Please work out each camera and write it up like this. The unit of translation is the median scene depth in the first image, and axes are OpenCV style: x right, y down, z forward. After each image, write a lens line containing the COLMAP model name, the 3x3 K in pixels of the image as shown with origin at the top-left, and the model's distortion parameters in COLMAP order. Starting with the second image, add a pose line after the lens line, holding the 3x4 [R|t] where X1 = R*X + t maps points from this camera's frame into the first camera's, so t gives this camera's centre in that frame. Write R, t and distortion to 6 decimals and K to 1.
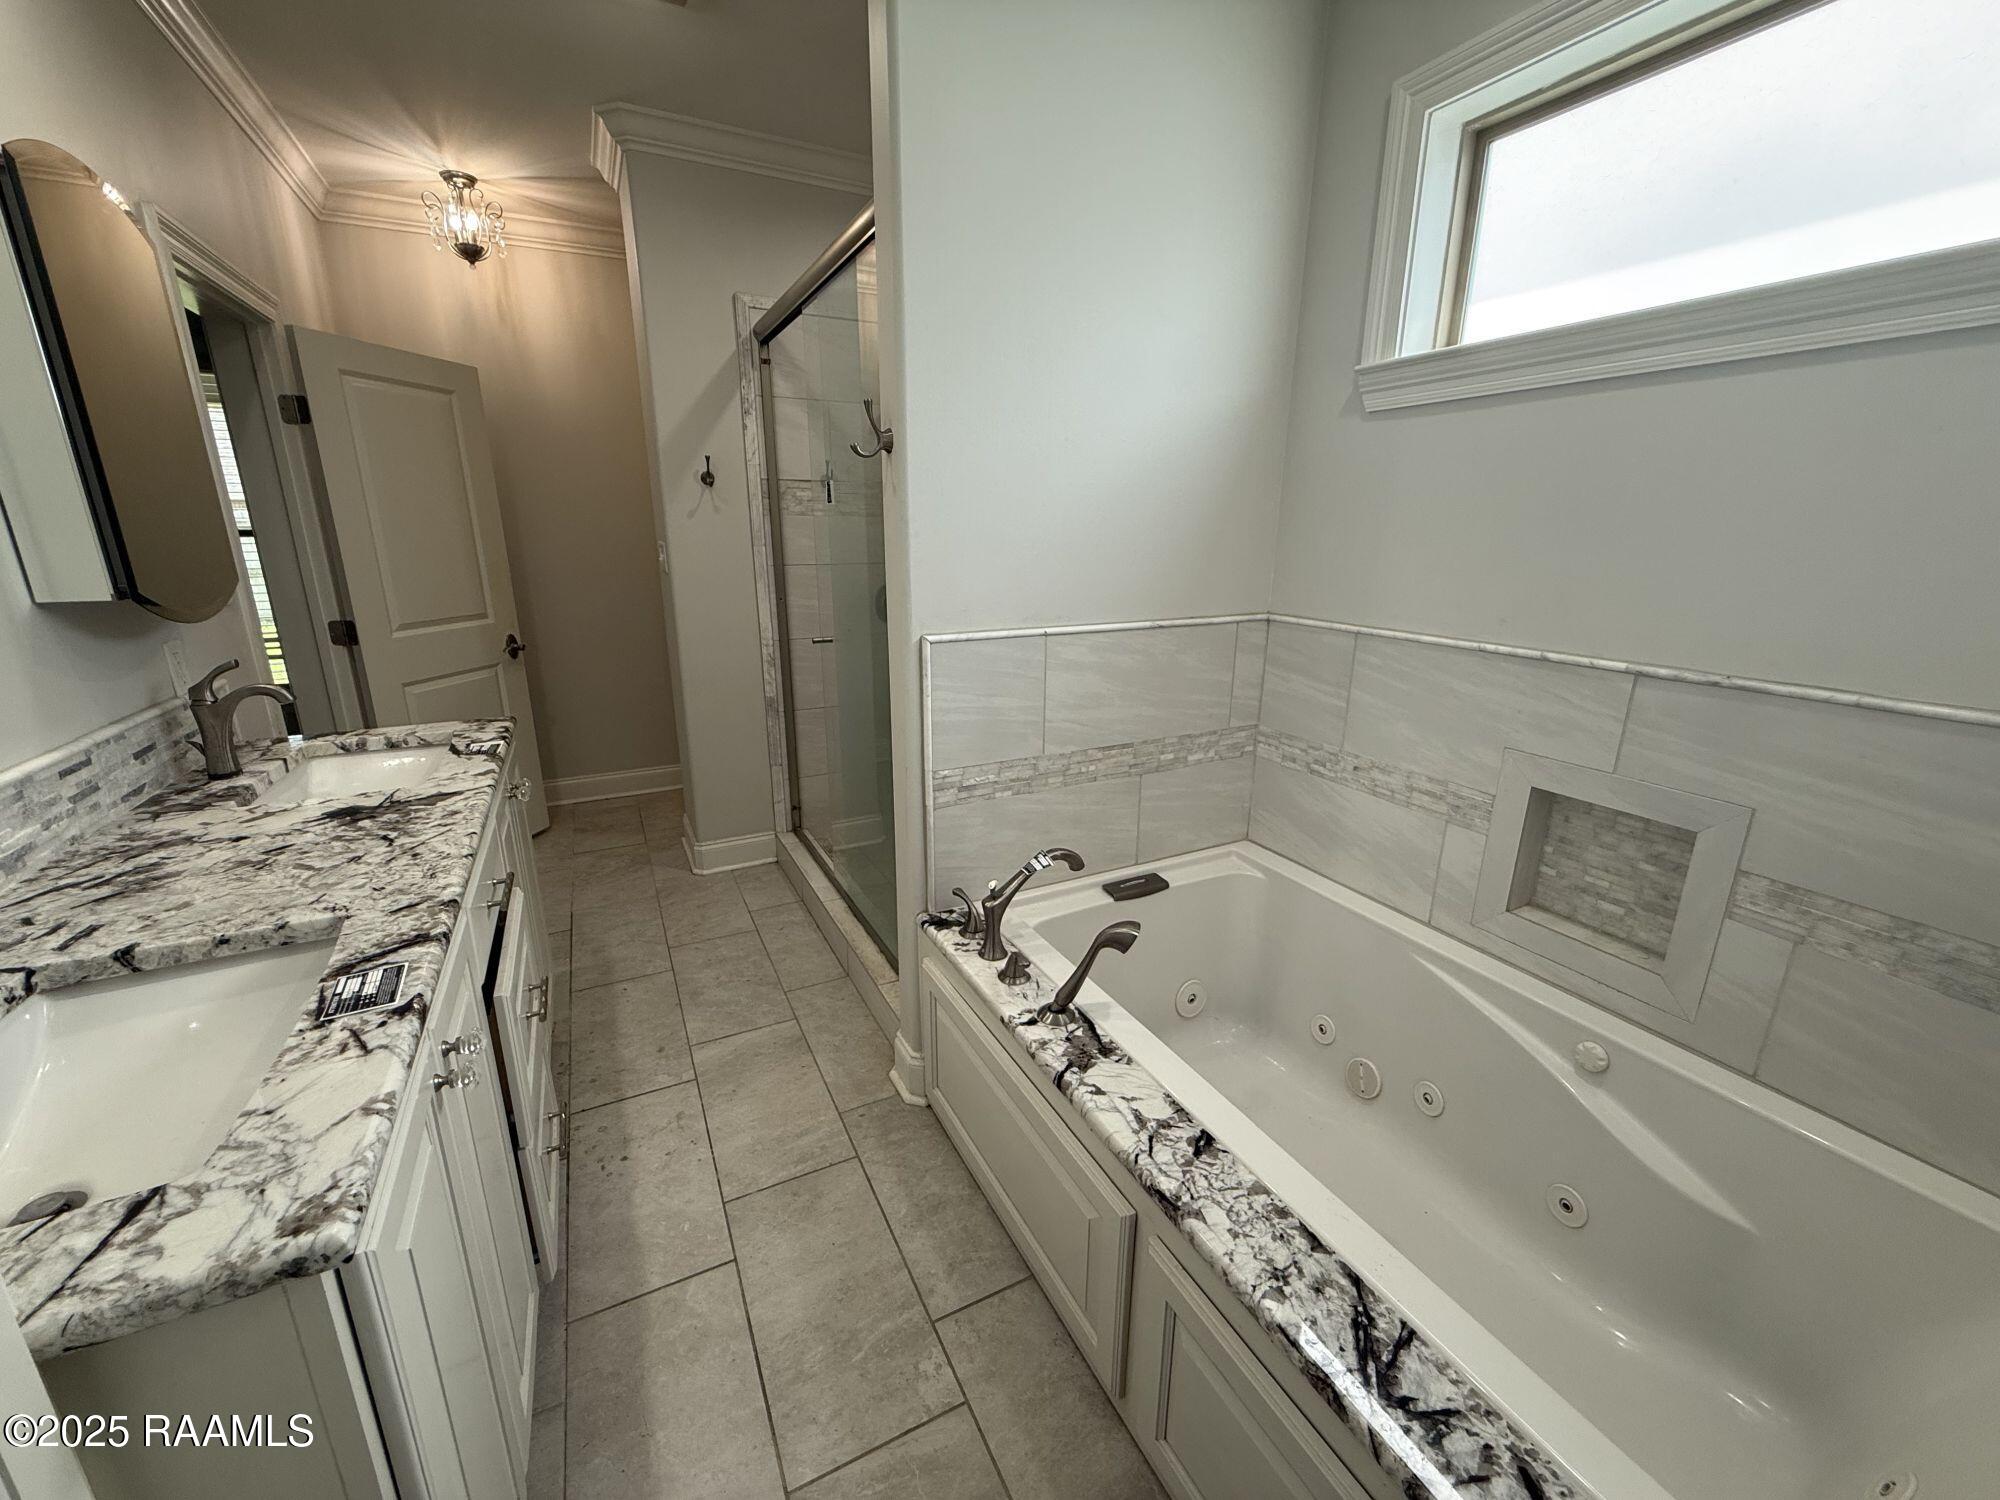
lens RADIAL K [[807.3, 0, 993.5], [0, 807.3, 747.6], [0, 0, 1]] dist [0.004114, -0.000360]
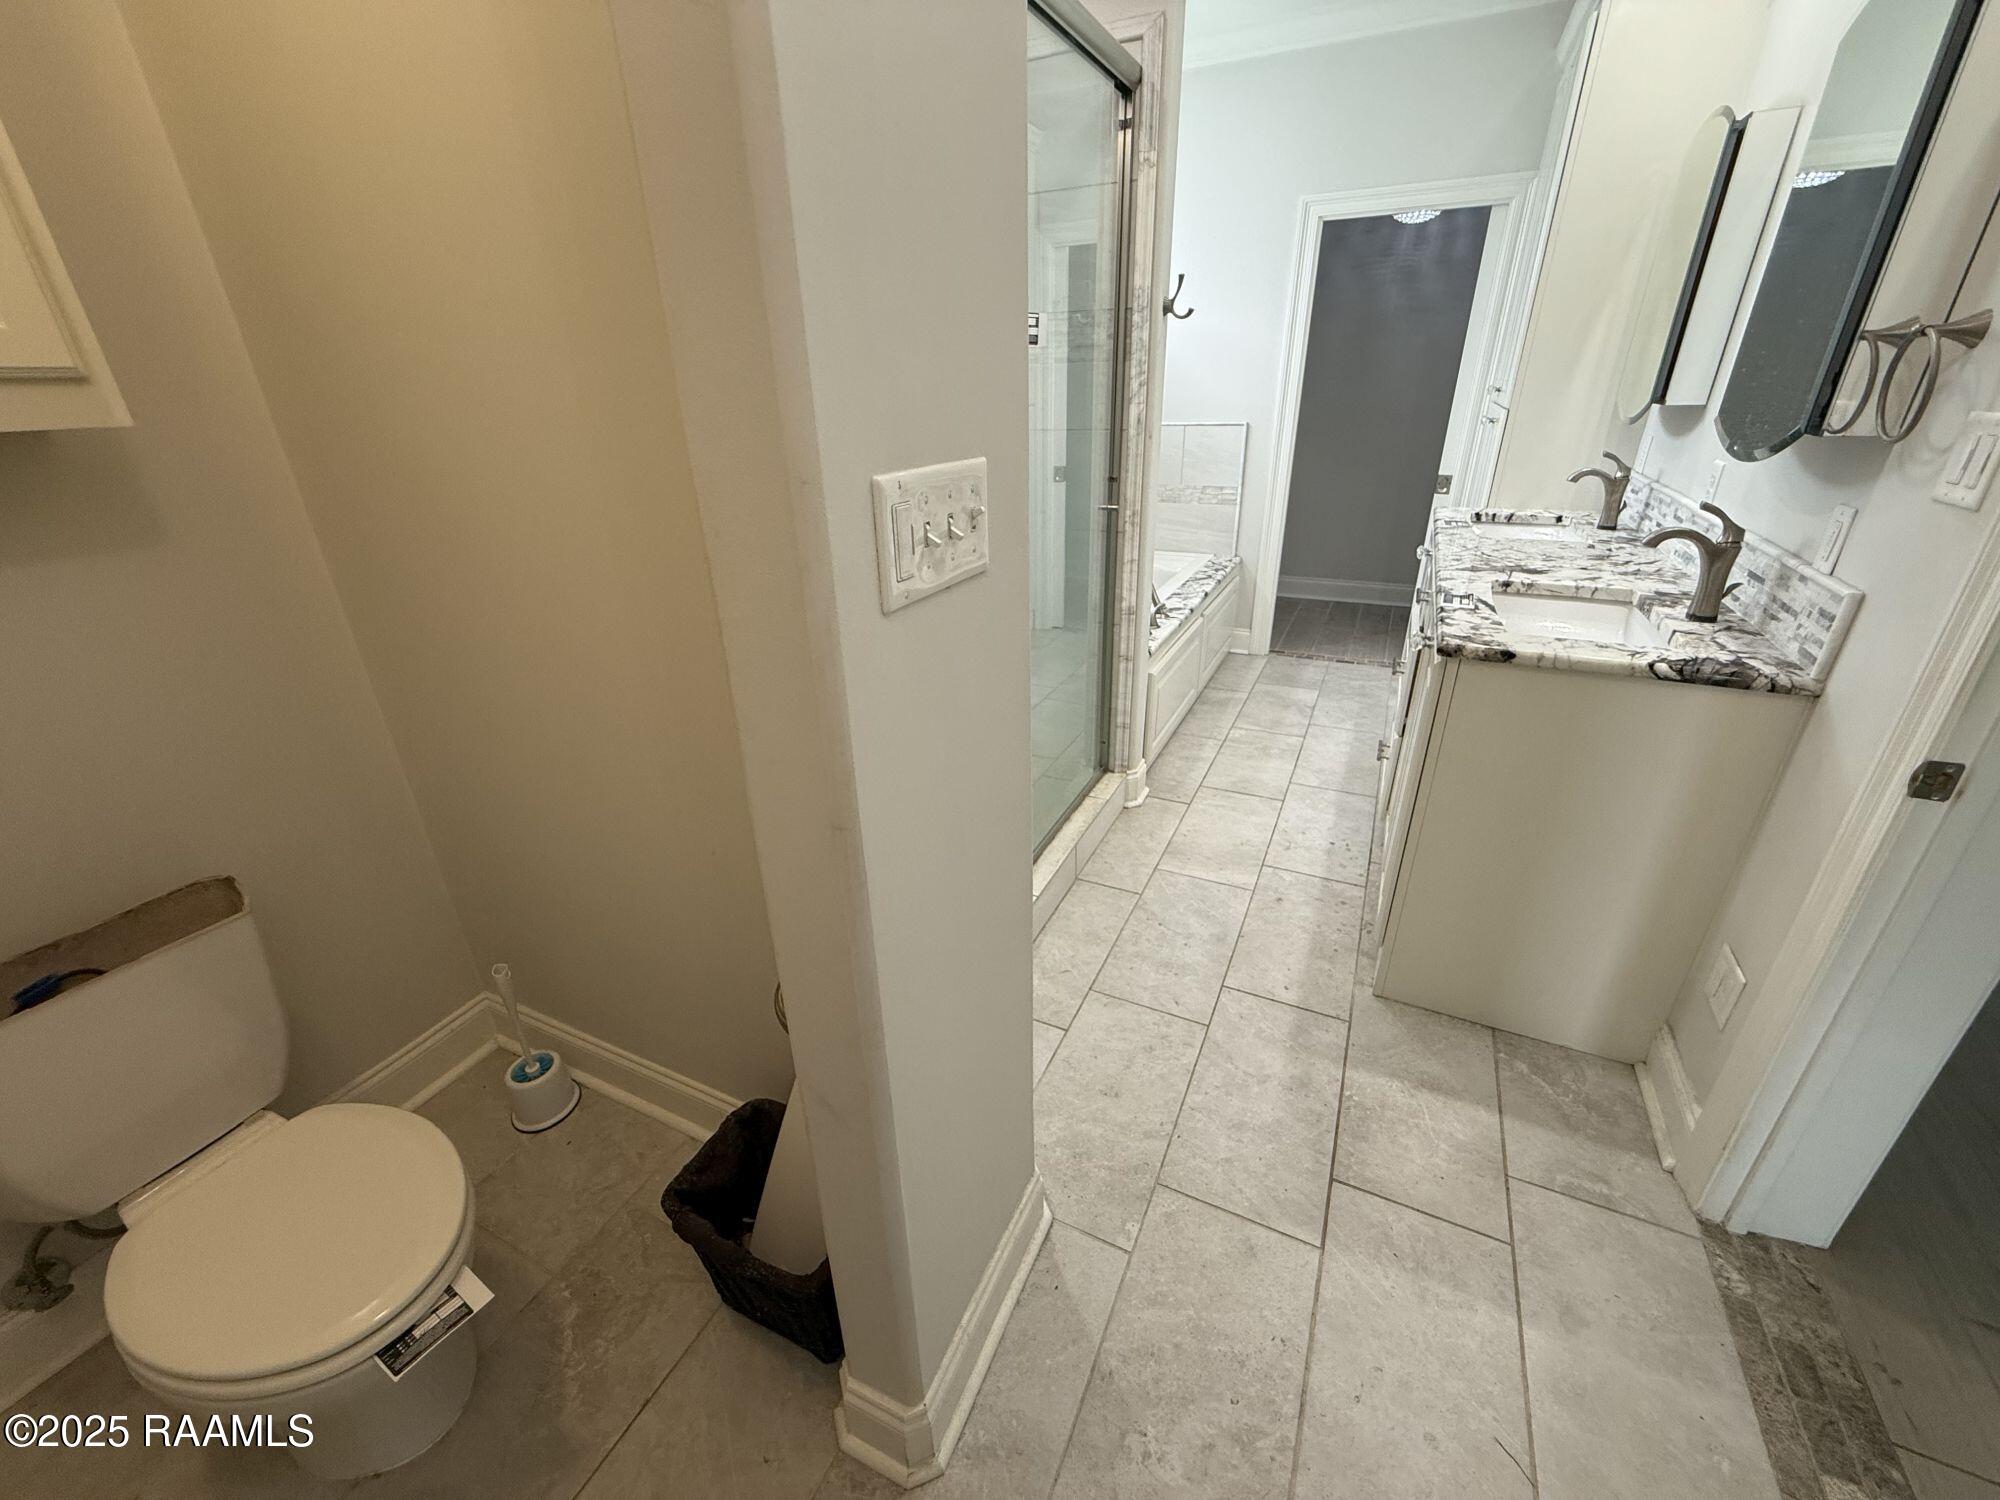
lens RADIAL K [[807.3, 0, 993.7], [0, 807.3, 750.0], [0, 0, 1]] dist [0.004114, -0.000360]
pose [[-0.609560, -0.322814, 0.724036, -1.147777], [0.237809, 0.796807, 0.555468, -0.589952], [-0.756230, 0.510774, -0.408933, 2.093382]]
